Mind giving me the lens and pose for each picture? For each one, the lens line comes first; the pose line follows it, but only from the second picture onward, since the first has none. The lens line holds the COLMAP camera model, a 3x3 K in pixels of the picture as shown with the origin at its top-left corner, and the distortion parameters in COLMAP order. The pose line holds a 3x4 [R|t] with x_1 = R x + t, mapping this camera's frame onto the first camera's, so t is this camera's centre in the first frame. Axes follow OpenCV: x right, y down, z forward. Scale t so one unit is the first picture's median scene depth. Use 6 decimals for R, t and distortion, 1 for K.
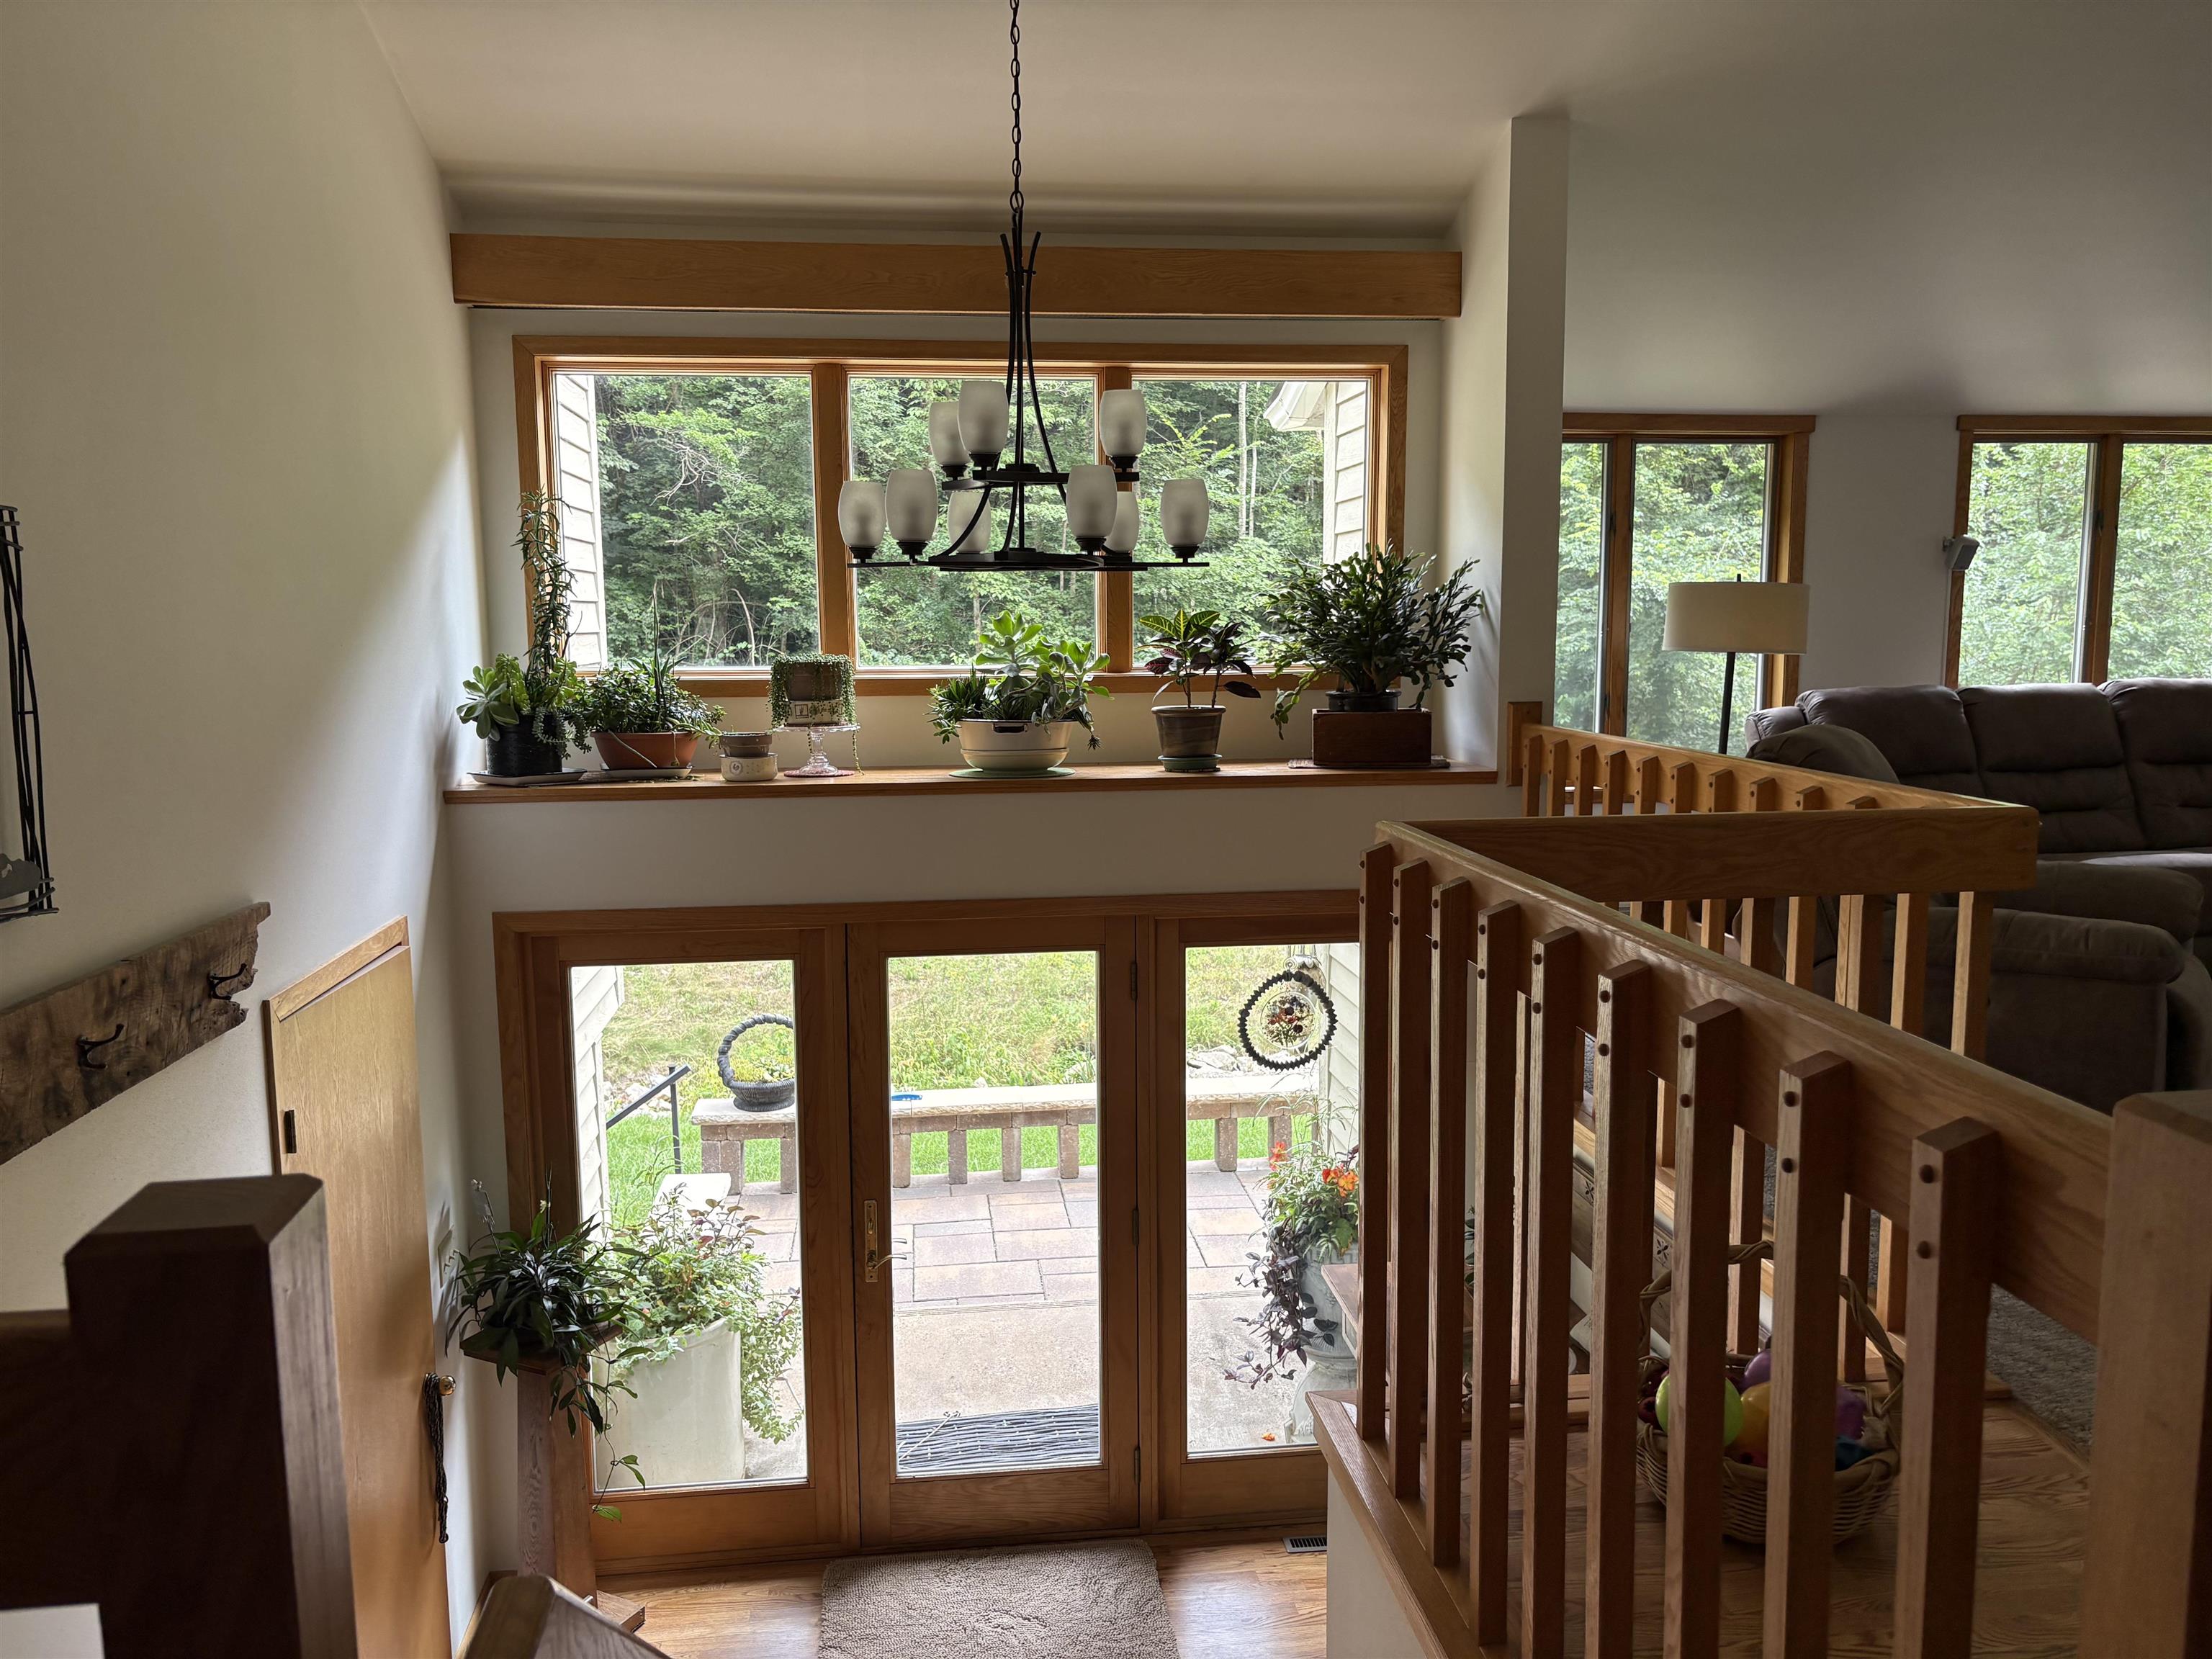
lens RADIAL K [[1669.0, 0, 1092.8], [0, 1669.0, 830.8], [0, 0, 1]] dist [0.042634, -0.038588]
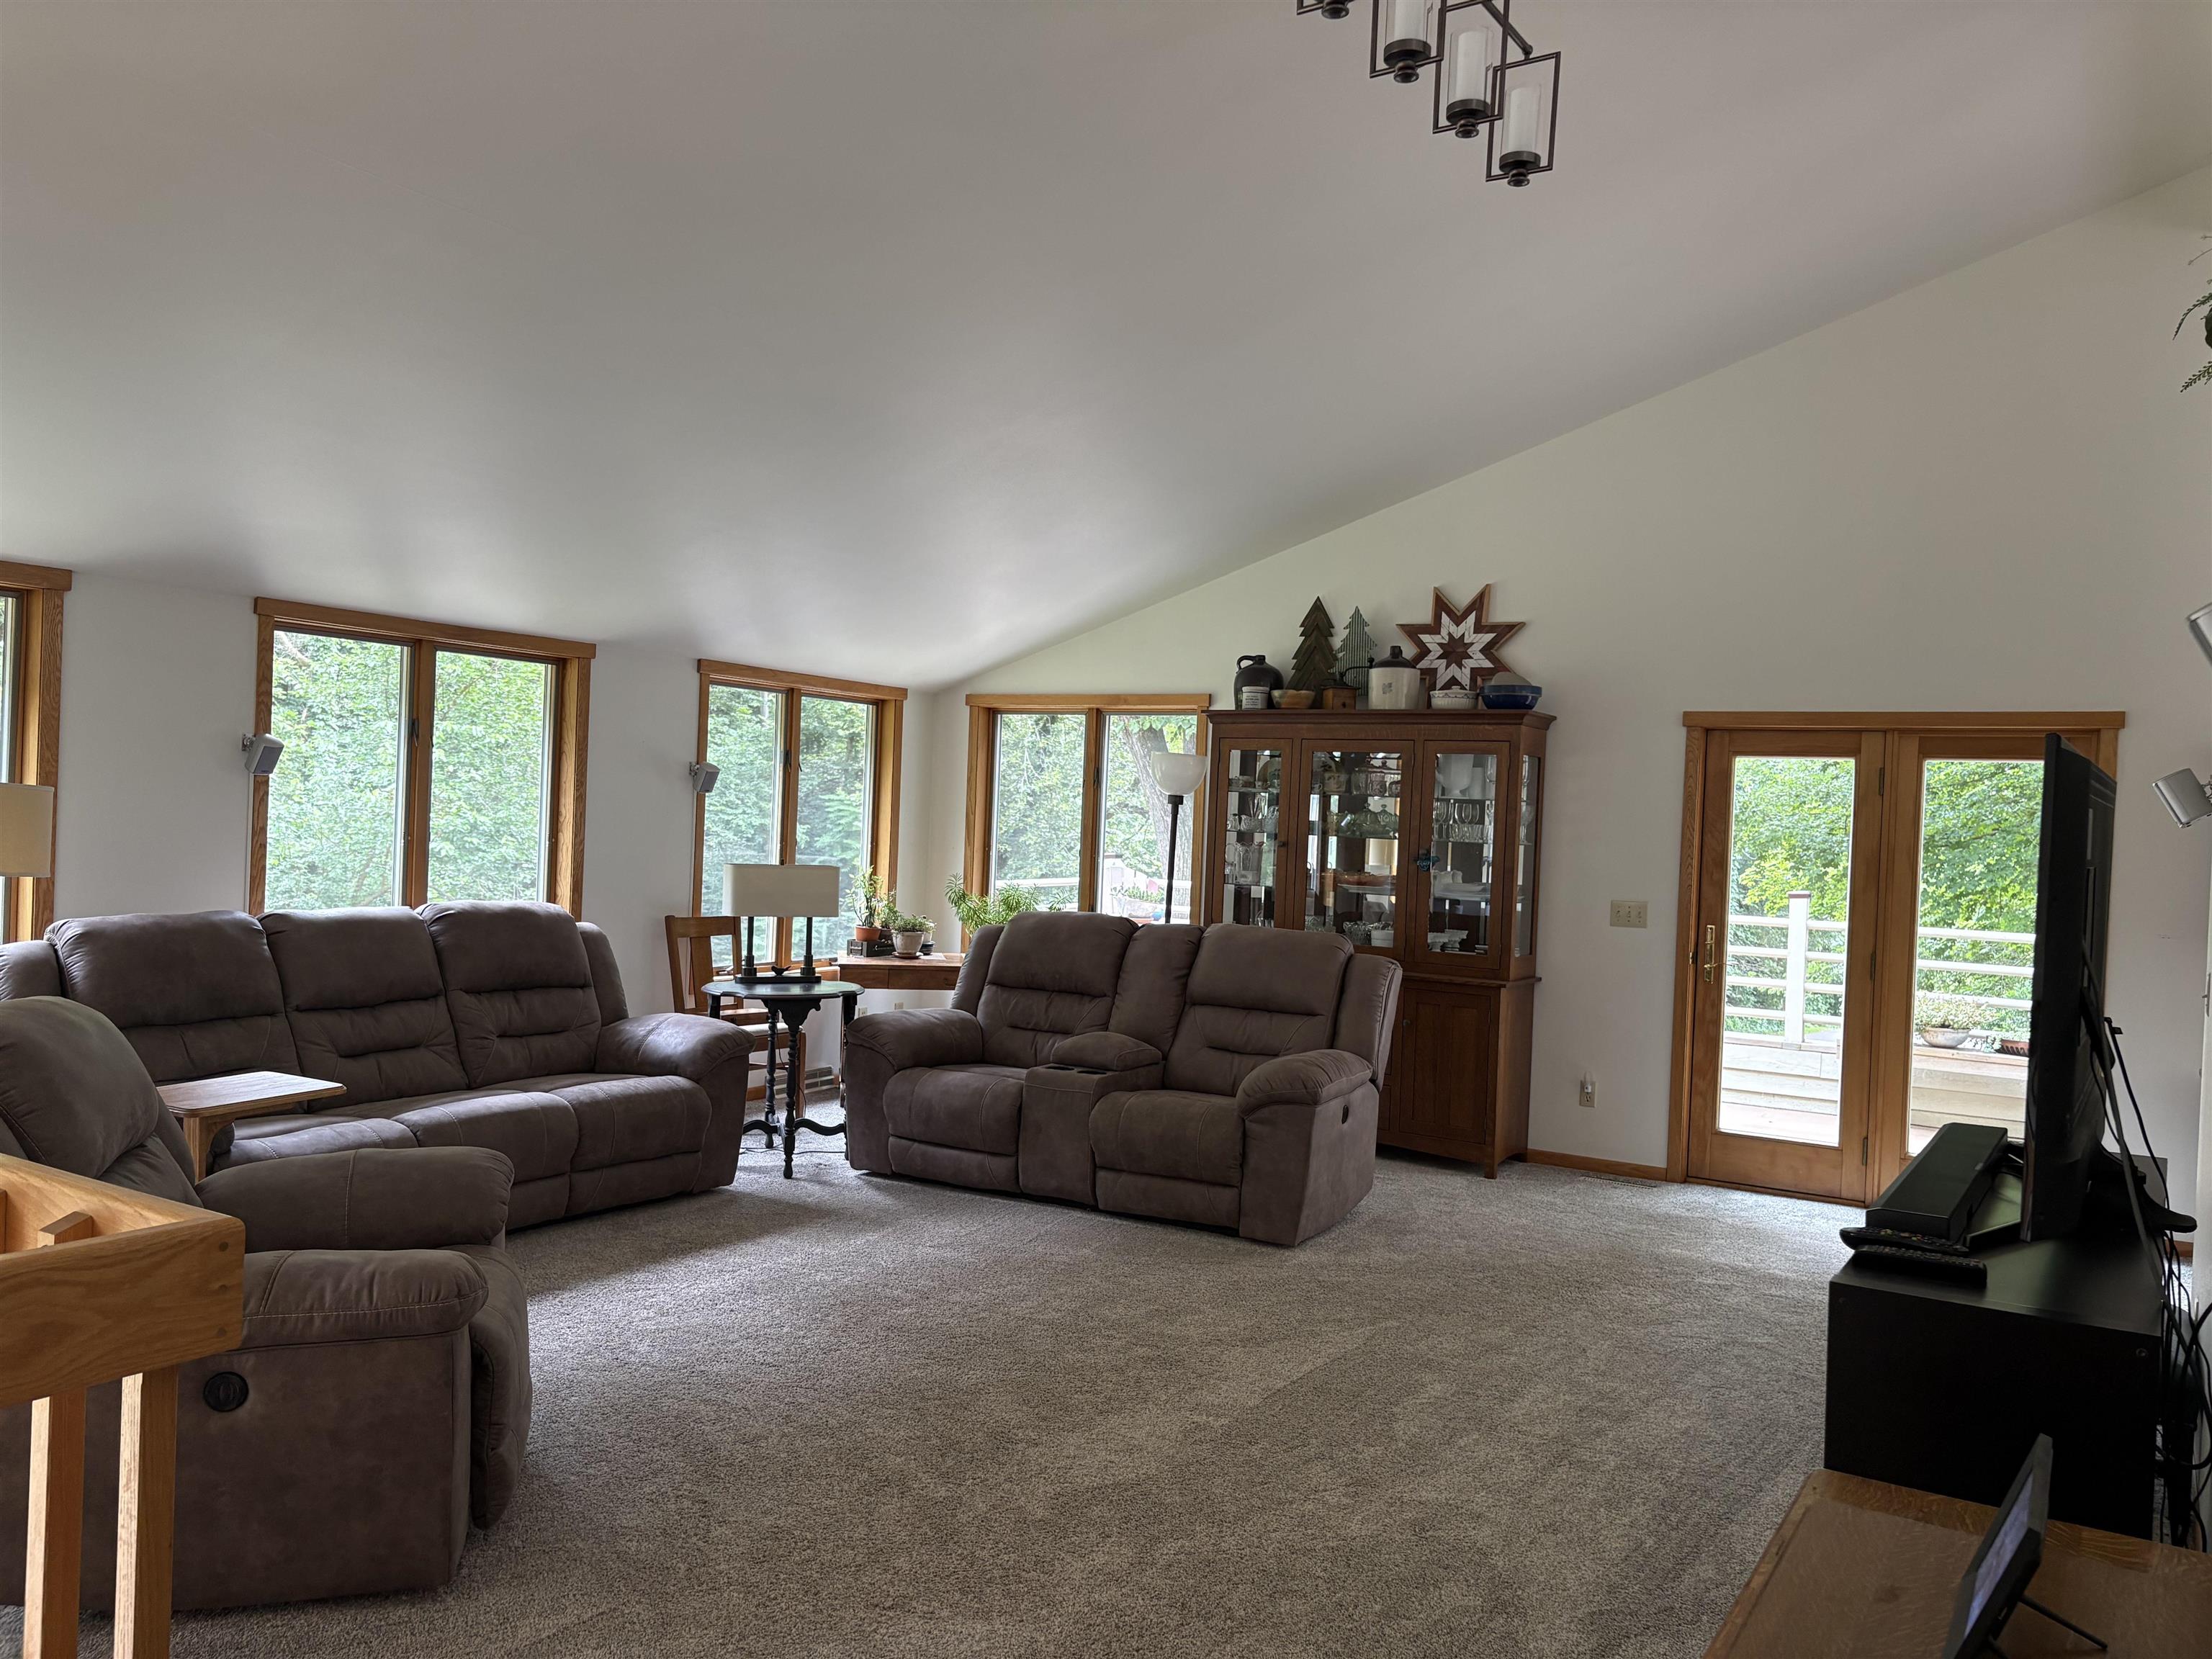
lens RADIAL K [[1669.0, 0, 1107.3], [0, 1669.0, 842.7], [0, 0, 1]] dist [0.042634, -0.038588]
pose [[0.615056, 0.022083, 0.788174, 0.112301], [0.052709, 0.996220, -0.069044, -0.041310], [-0.786720, 0.084010, 0.611567, 0.149379]]
